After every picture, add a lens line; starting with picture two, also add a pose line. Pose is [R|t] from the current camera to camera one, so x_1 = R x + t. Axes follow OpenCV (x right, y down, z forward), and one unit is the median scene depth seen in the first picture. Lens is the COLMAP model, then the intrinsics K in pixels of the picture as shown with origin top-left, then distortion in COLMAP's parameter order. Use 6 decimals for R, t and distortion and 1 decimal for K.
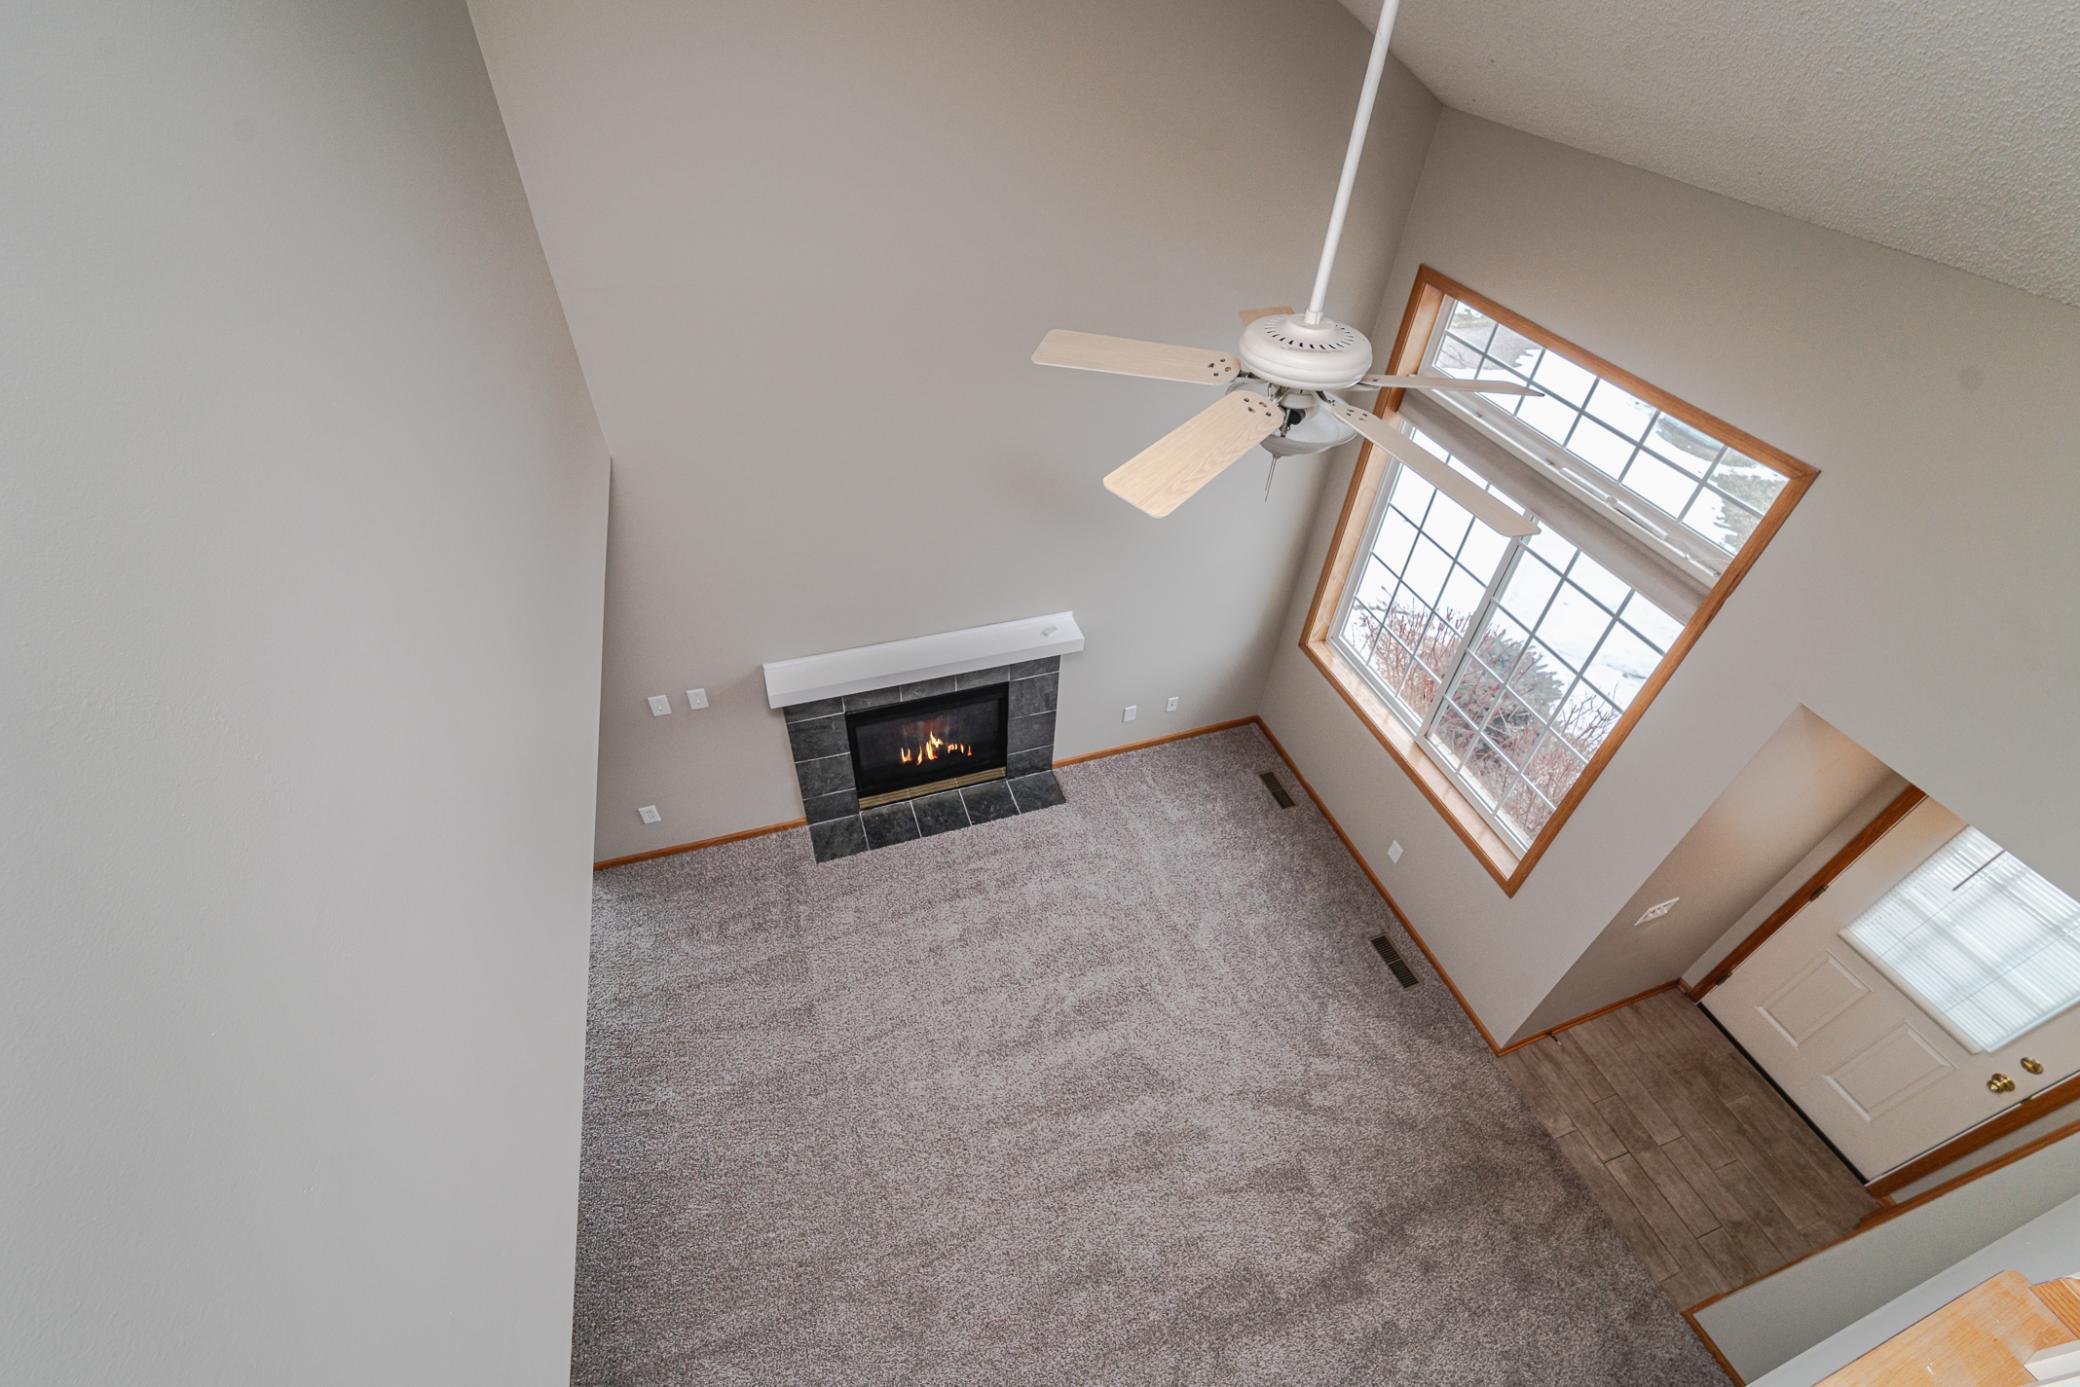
lens RADIAL K [[877.6, 0, 1104.2], [0, 877.6, 691.0], [0, 0, 1]] dist [0.009174, -0.000267]
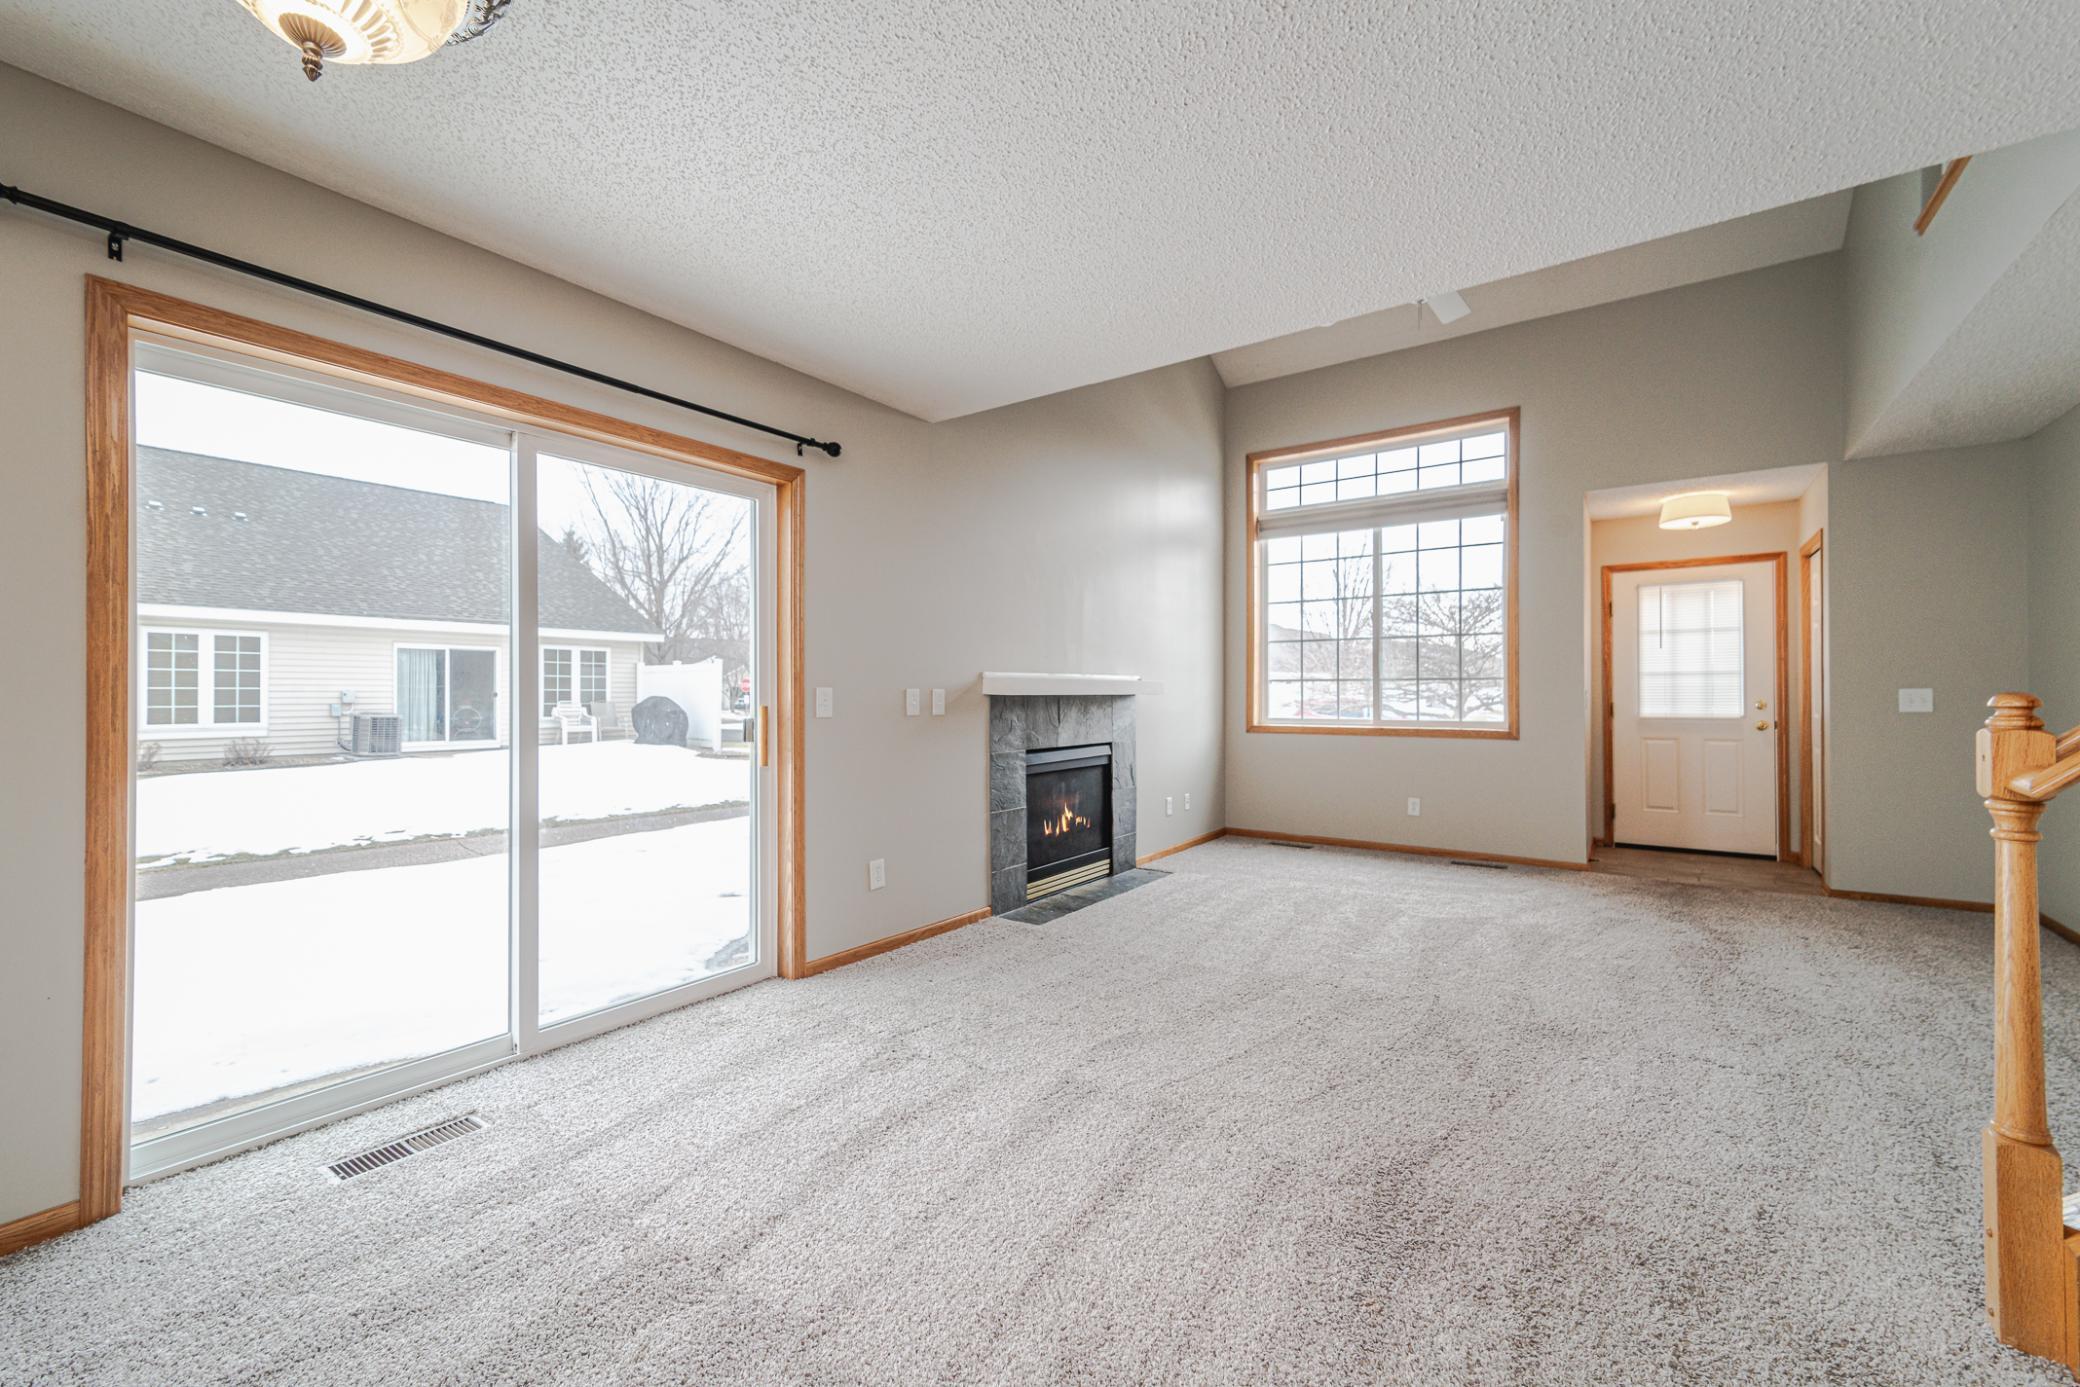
lens RADIAL K [[836.4, 0, 1080.9], [0, 836.4, 692.4], [0, 0, 1]] dist [0.009214, -0.000523]
pose [[0.808987, -0.090888, 0.580757, -0.884782], [0.452096, 0.727646, -0.515888, 0.556612], [-0.375698, 0.679905, 0.629746, 0.361547]]
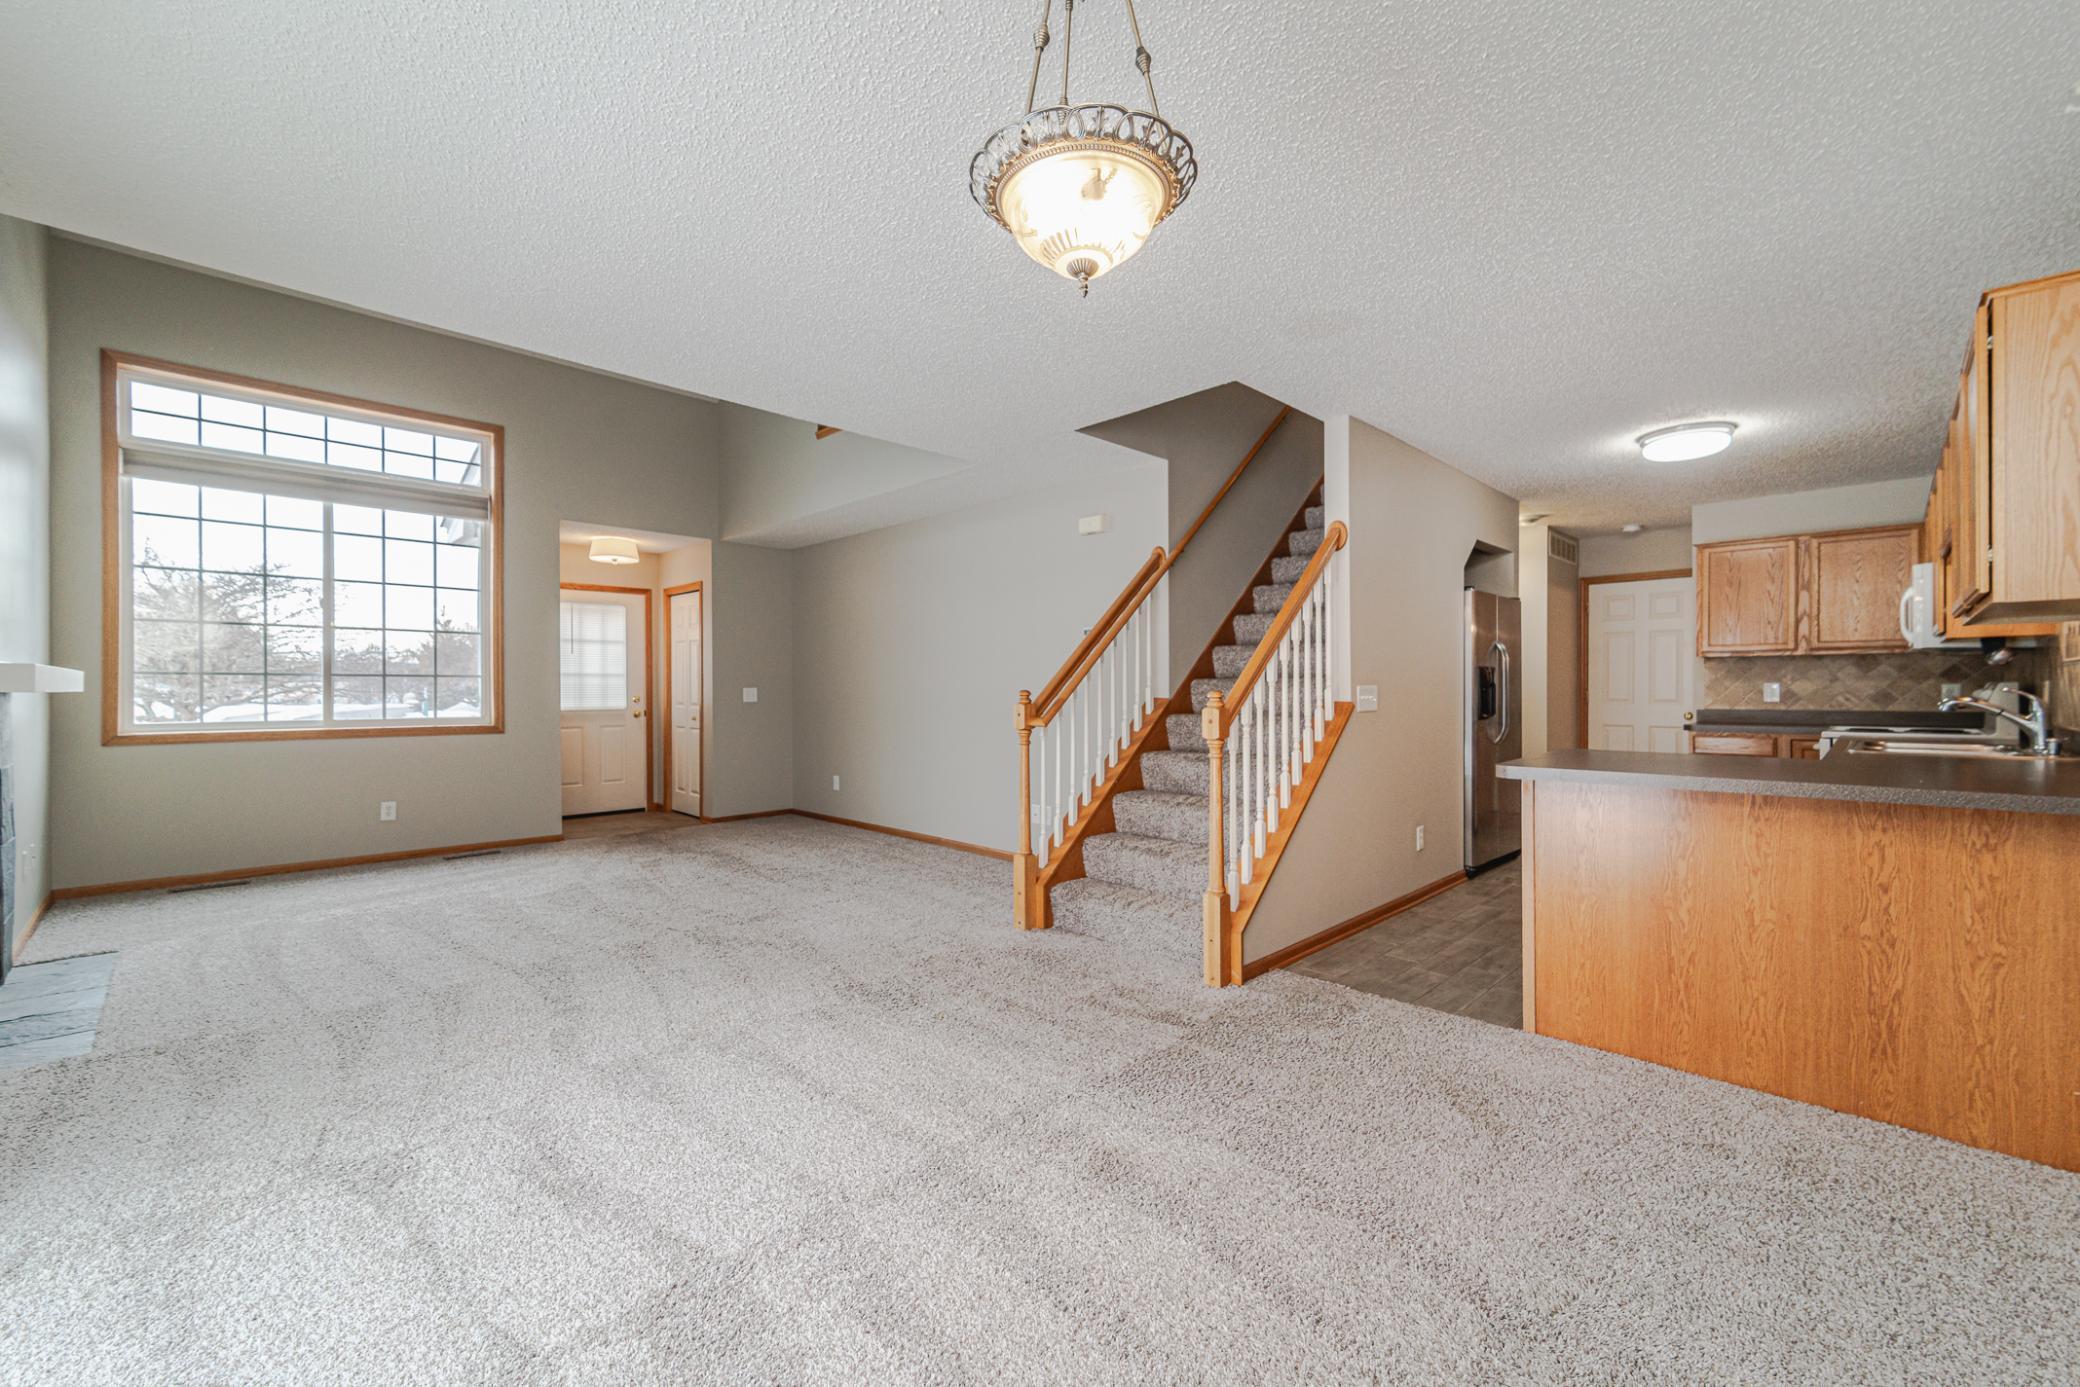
lens RADIAL K [[806.4, 0, 1032.3], [0, 806.4, 691.3], [0, 0, 1]] dist [0.002272, -0.000030]
pose [[-0.414090, -0.092156, 0.905559, -1.193280], [0.592067, 0.728373, 0.344863, 0.241815], [-0.691365, 0.678955, -0.247049, 0.658553]]
